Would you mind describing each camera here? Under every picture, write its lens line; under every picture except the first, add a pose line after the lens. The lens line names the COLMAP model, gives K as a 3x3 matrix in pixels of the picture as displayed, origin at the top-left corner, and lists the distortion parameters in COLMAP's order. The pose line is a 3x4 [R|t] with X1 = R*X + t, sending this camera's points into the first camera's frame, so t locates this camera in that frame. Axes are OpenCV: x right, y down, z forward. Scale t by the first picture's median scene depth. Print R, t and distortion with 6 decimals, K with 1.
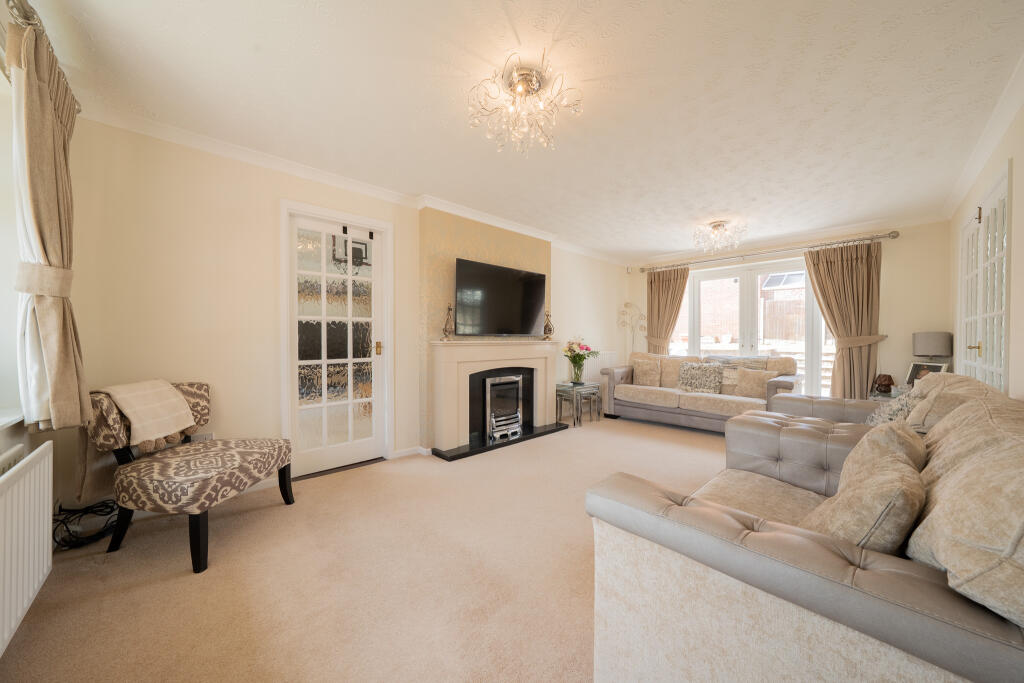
lens RADIAL K [[354.9, 0, 506.1], [0, 354.9, 341.4], [0, 0, 1]] dist [0.000092, -0.000003]
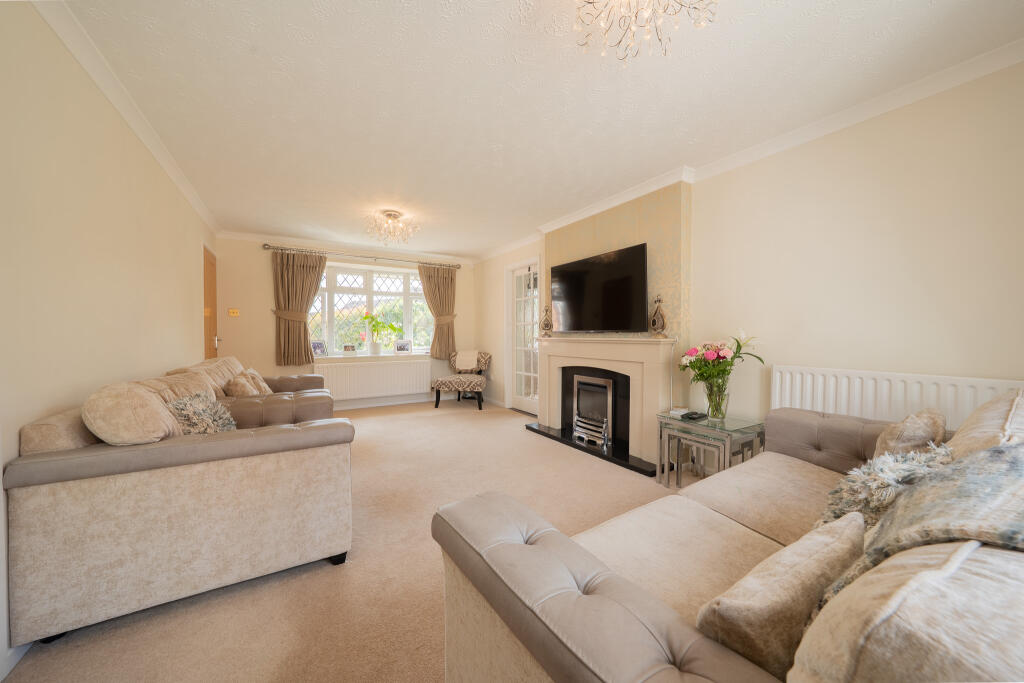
lens RADIAL K [[354.9, 0, 506.6], [0, 354.9, 337.2], [0, 0, 1]] dist [0.000092, -0.000003]
pose [[-0.193672, 0.005573, -0.981050, 0.959672], [-0.008653, 0.999935, 0.007389, -0.008114], [0.981028, 0.009920, -0.193612, 0.991562]]
